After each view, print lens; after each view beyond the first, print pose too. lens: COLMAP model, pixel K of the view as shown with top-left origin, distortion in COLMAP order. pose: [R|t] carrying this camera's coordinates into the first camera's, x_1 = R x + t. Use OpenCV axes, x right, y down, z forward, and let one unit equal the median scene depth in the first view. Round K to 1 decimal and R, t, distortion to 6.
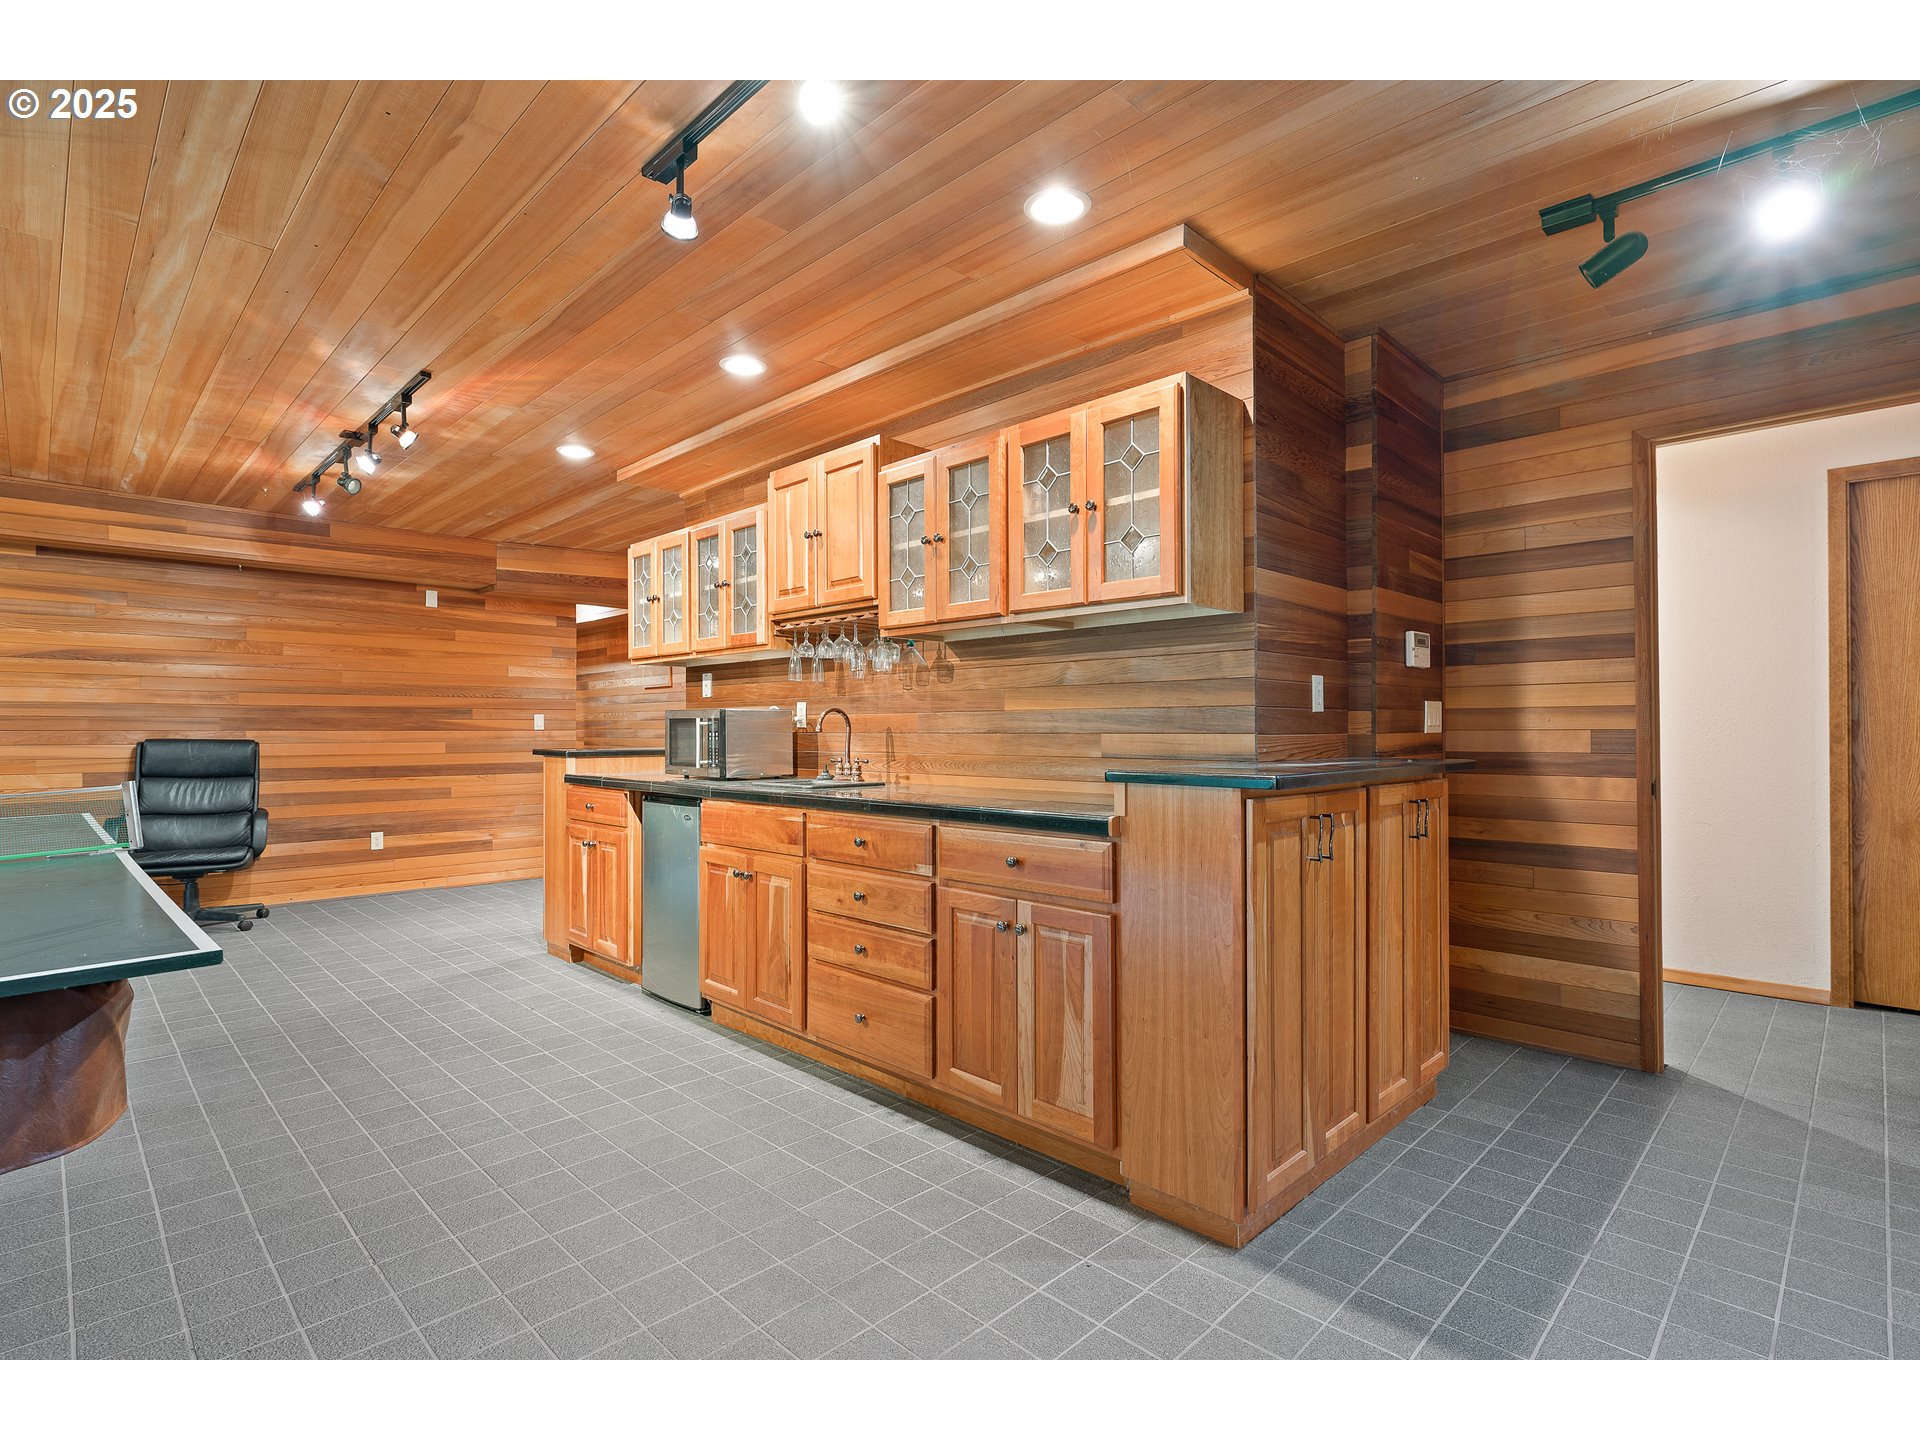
lens RADIAL K [[913.2, 0, 957.1], [0, 913.2, 714.2], [0, 0, 1]] dist [0.001393, 0.000068]
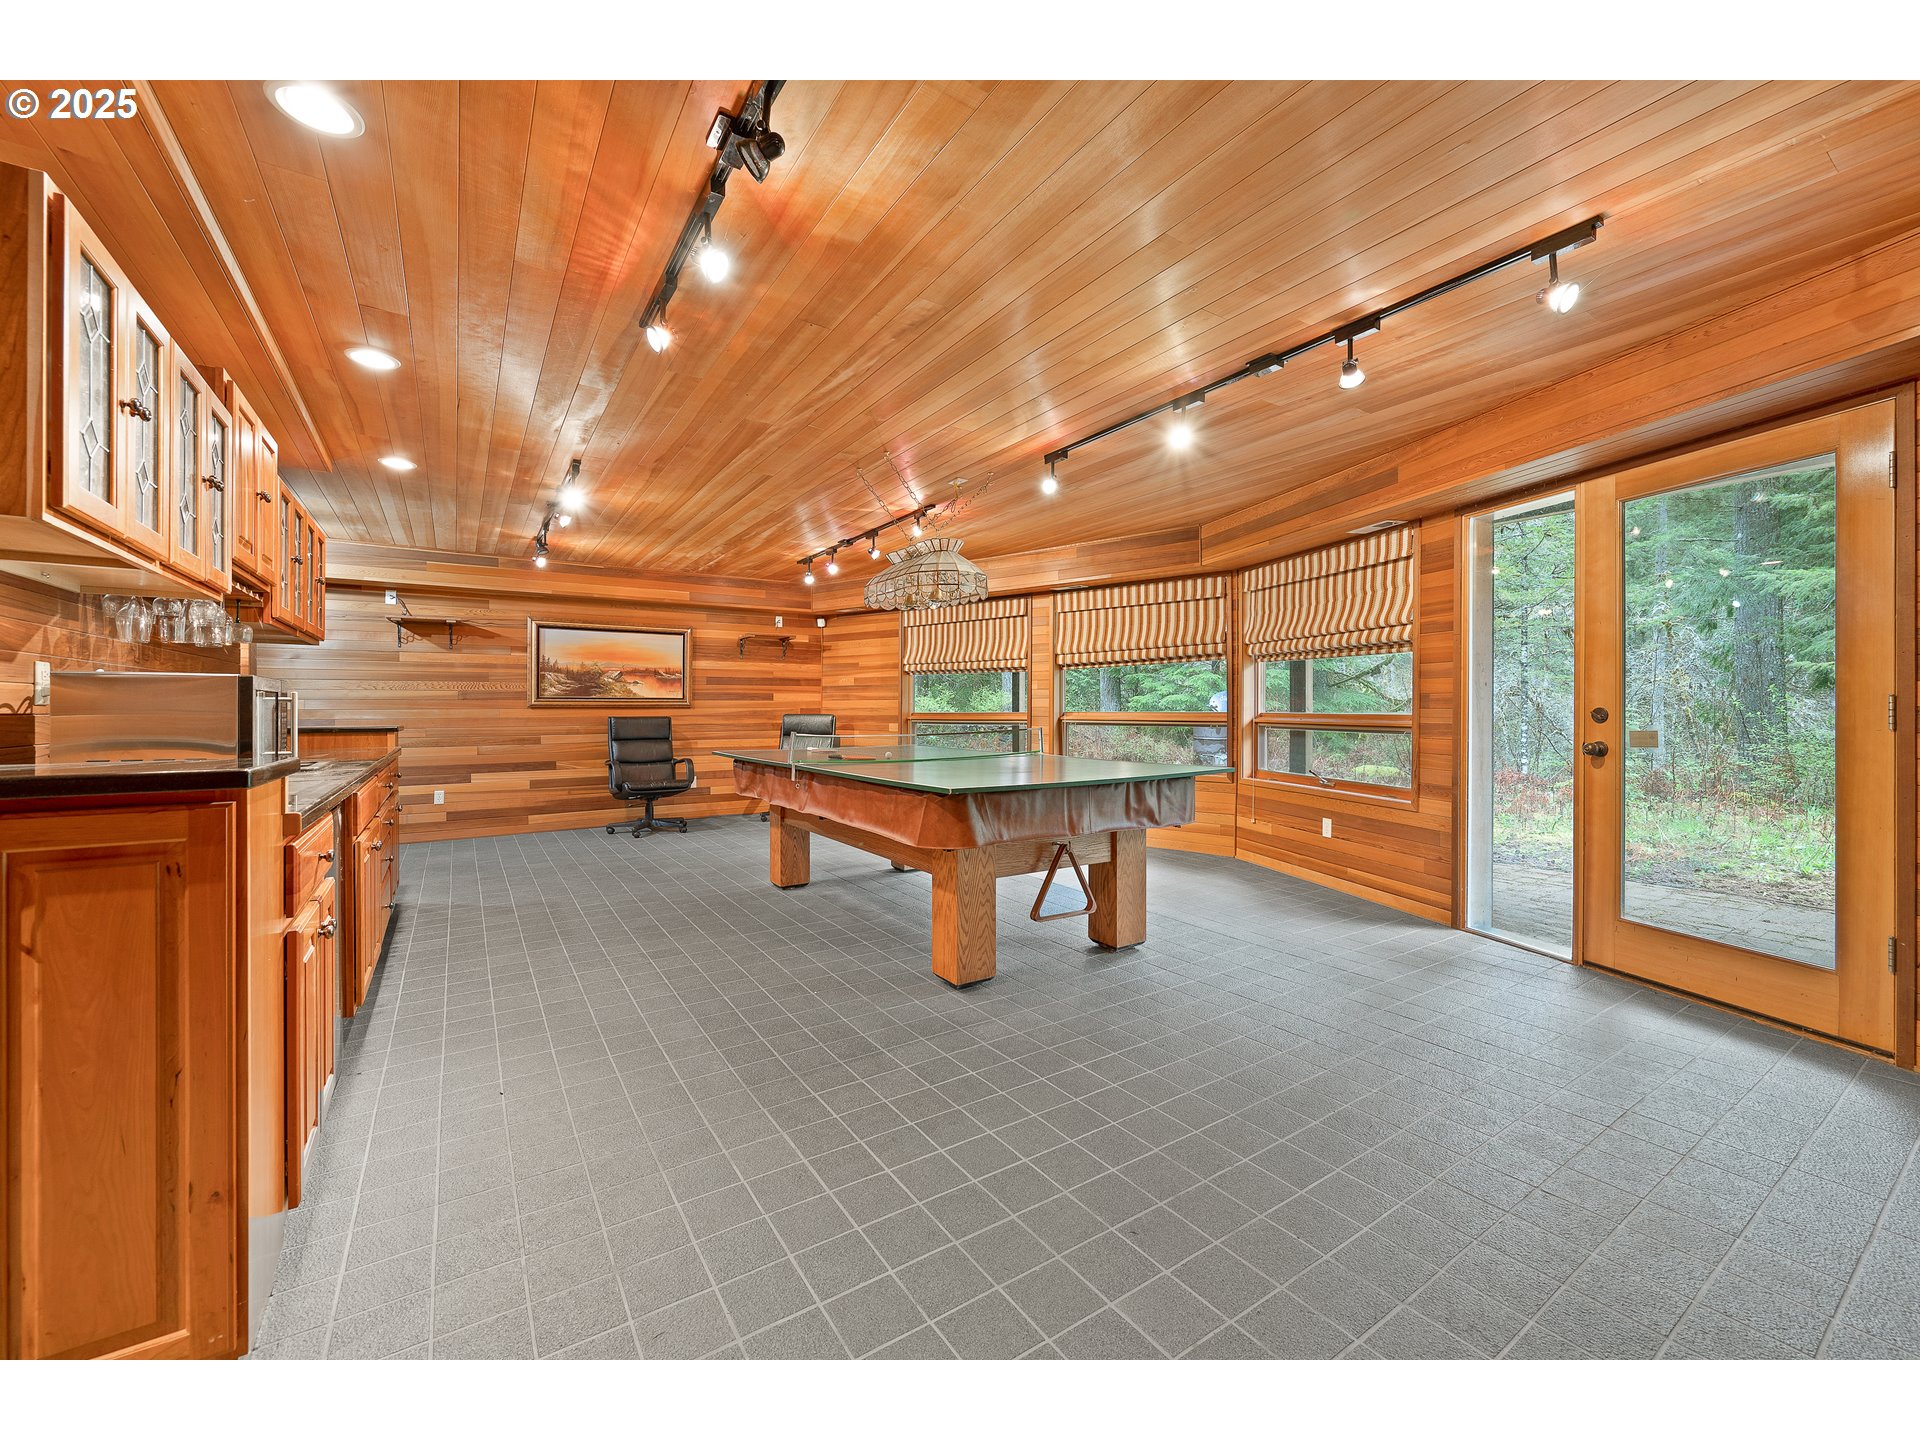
lens RADIAL K [[774.8, 0, 967.7], [0, 774.8, 703.4], [0, 0, 1]] dist [-0.001470, 0.000010]
pose [[-0.979908, 0.005581, 0.199373, -1.107563], [0.001073, 0.999741, -0.022711, 0.032302], [-0.199448, -0.022041, -0.979660, 1.788428]]
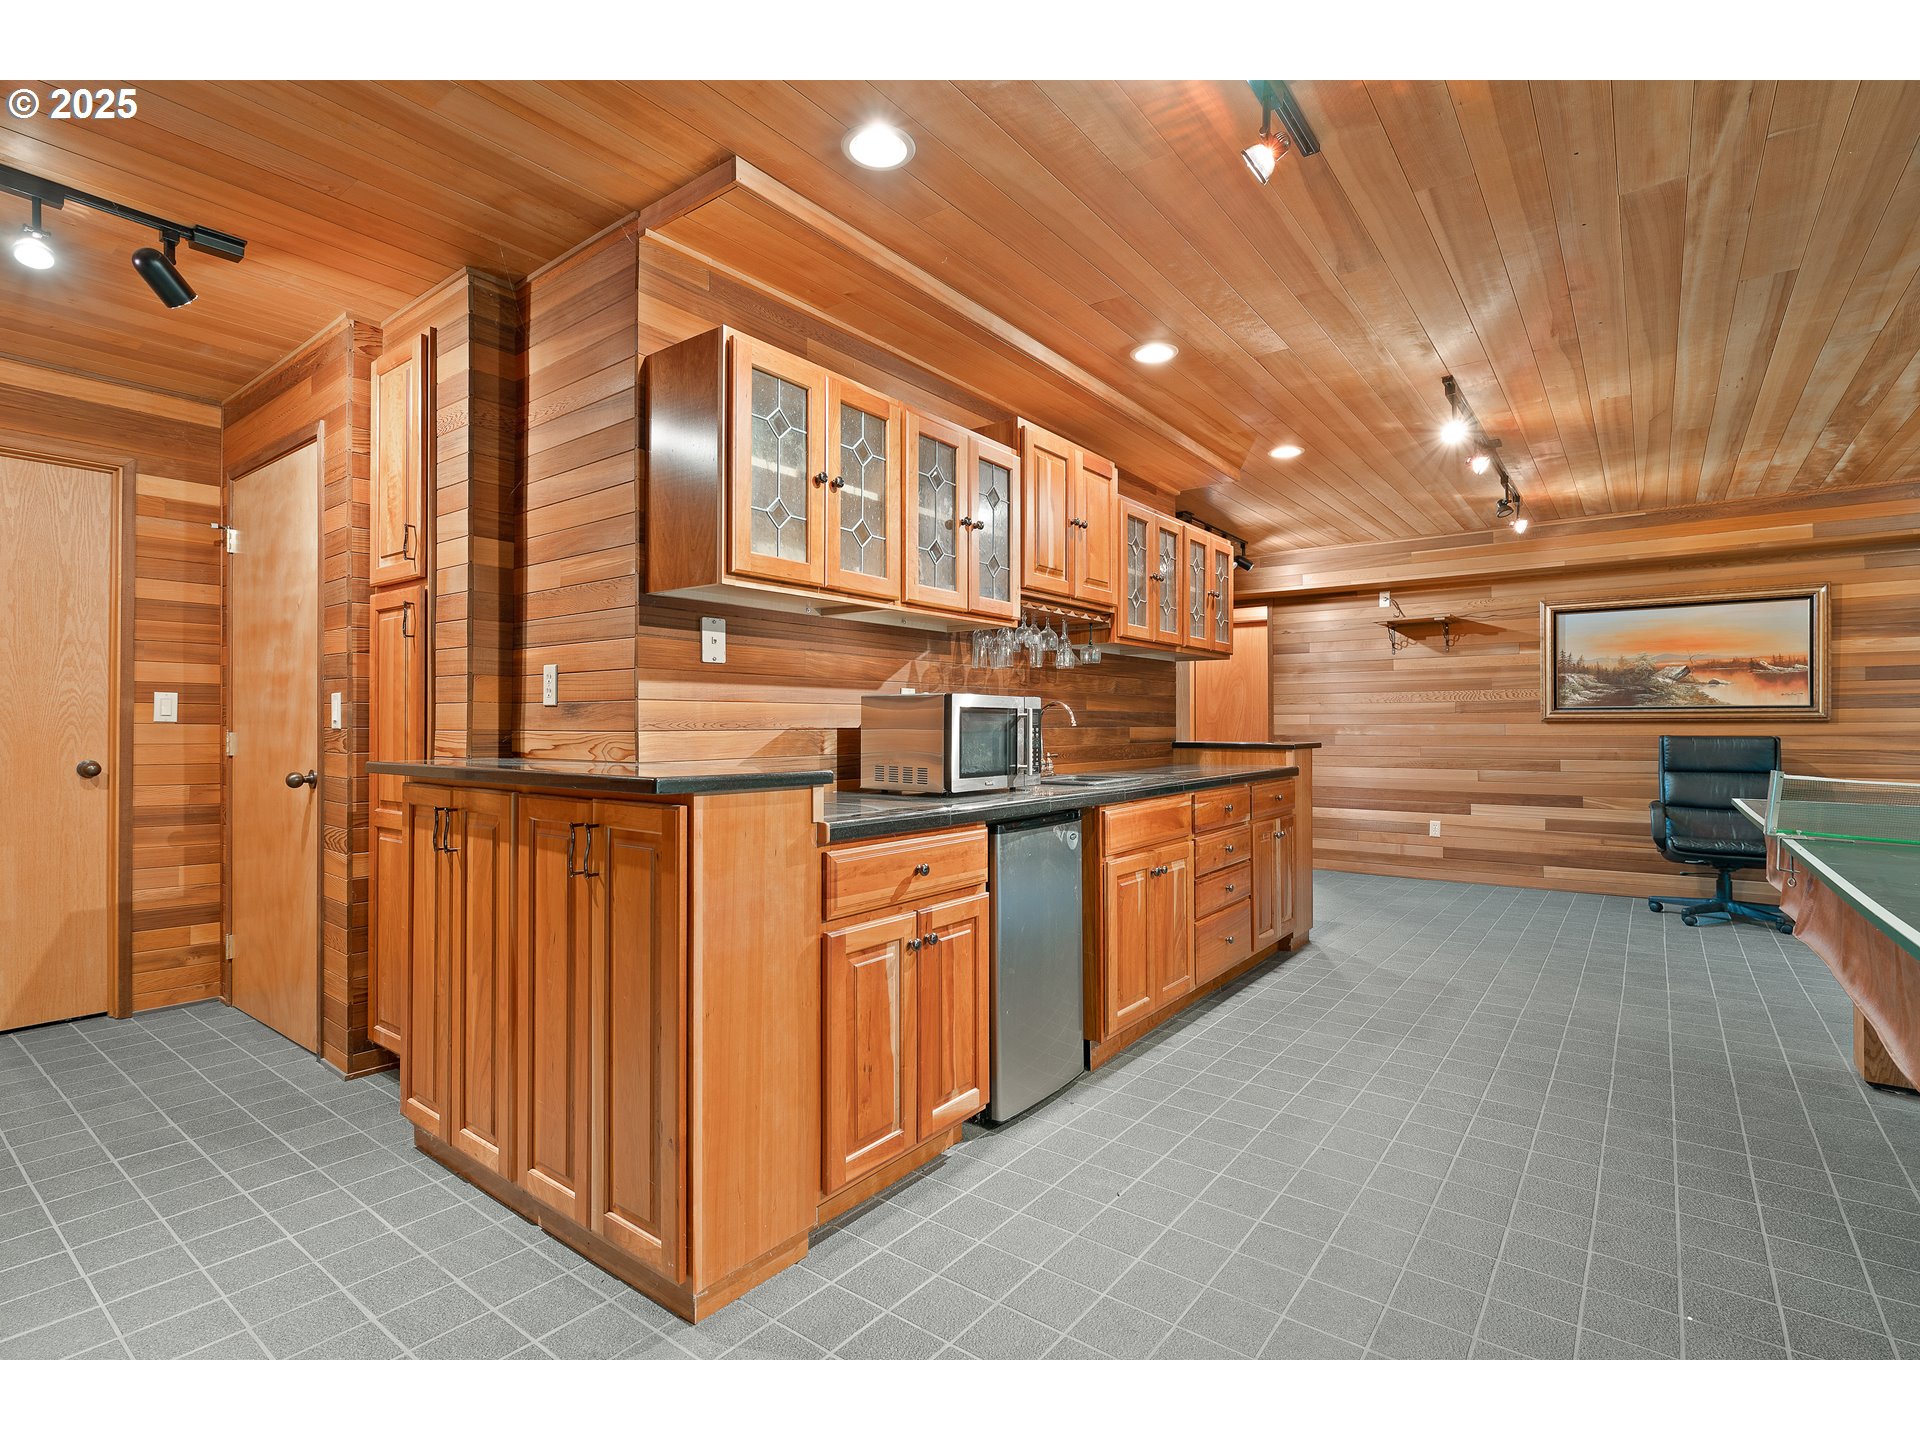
lens RADIAL K [[913.2, 0, 957.1], [0, 913.2, 714.2], [0, 0, 1]] dist [0.001393, 0.000068]
pose [[-0.129811, 0.014967, 0.991426, -1.215285], [-0.013599, 0.999765, -0.016873, 0.026296], [-0.991446, -0.015673, -0.129577, 1.380421]]
